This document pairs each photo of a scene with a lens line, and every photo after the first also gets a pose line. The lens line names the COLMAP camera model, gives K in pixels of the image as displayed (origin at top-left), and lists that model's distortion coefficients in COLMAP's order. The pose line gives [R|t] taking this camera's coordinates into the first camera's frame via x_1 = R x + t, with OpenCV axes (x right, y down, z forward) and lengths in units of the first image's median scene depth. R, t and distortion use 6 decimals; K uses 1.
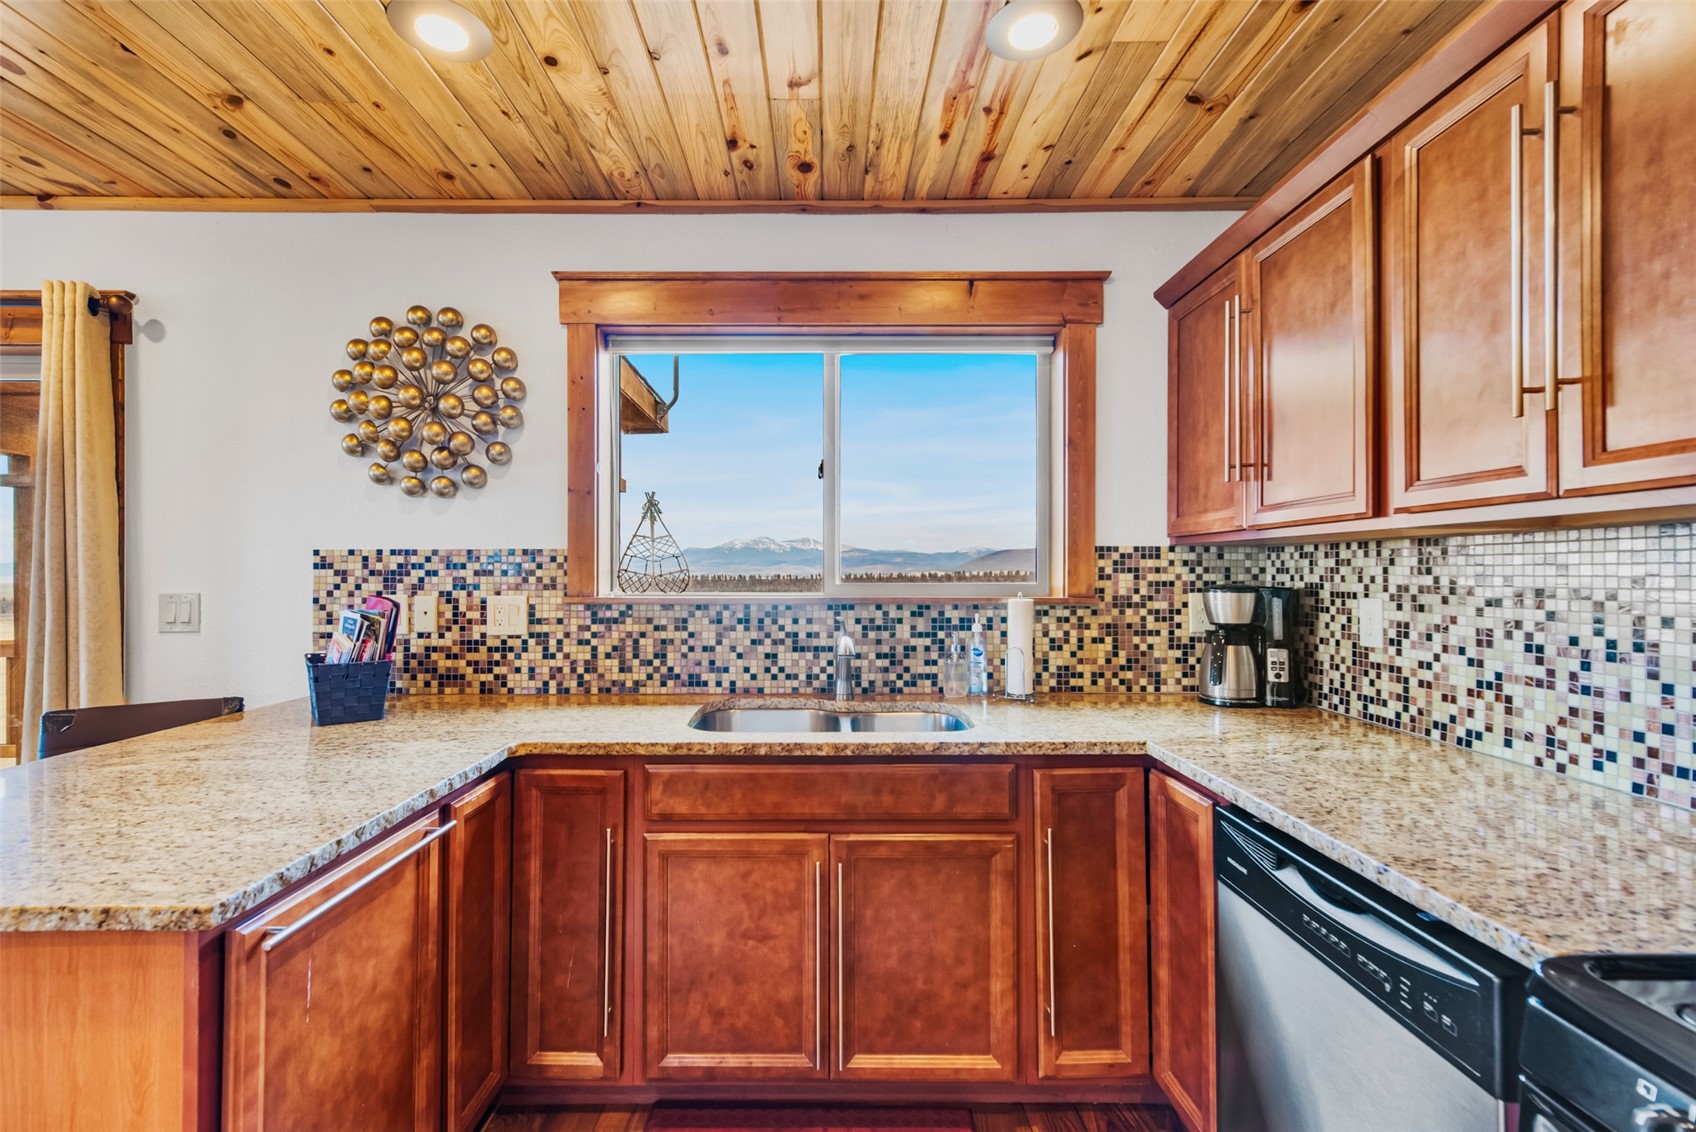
lens RADIAL K [[736.0, 0, 843.0], [0, 736.0, 572.1], [0, 0, 1]] dist [0.005306, 0.001285]
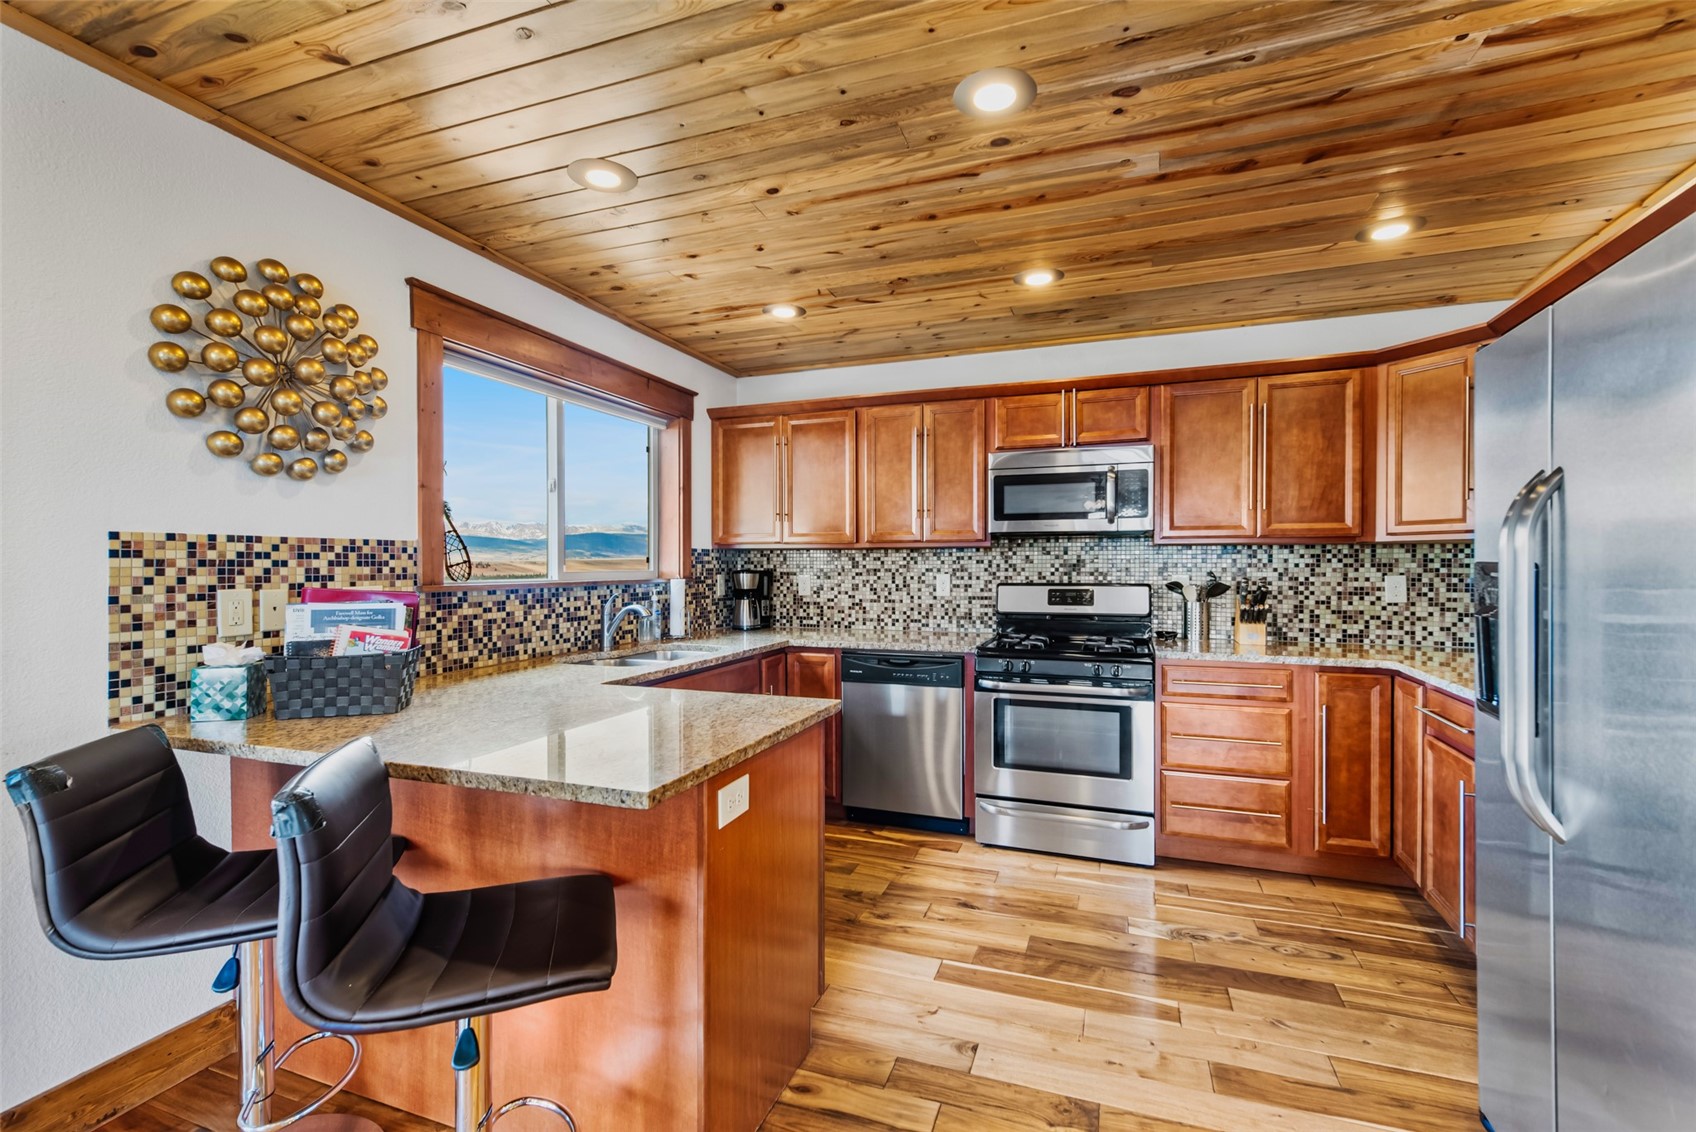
lens RADIAL K [[736.0, 0, 833.6], [0, 736.0, 566.2], [0, 0, 1]] dist [0.005306, 0.001285]
pose [[0.363635, -0.002275, 0.931539, -1.146852], [0.000467, 0.999997, 0.002260, 0.003082], [-0.931541, -0.000387, 0.363635, 0.053734]]
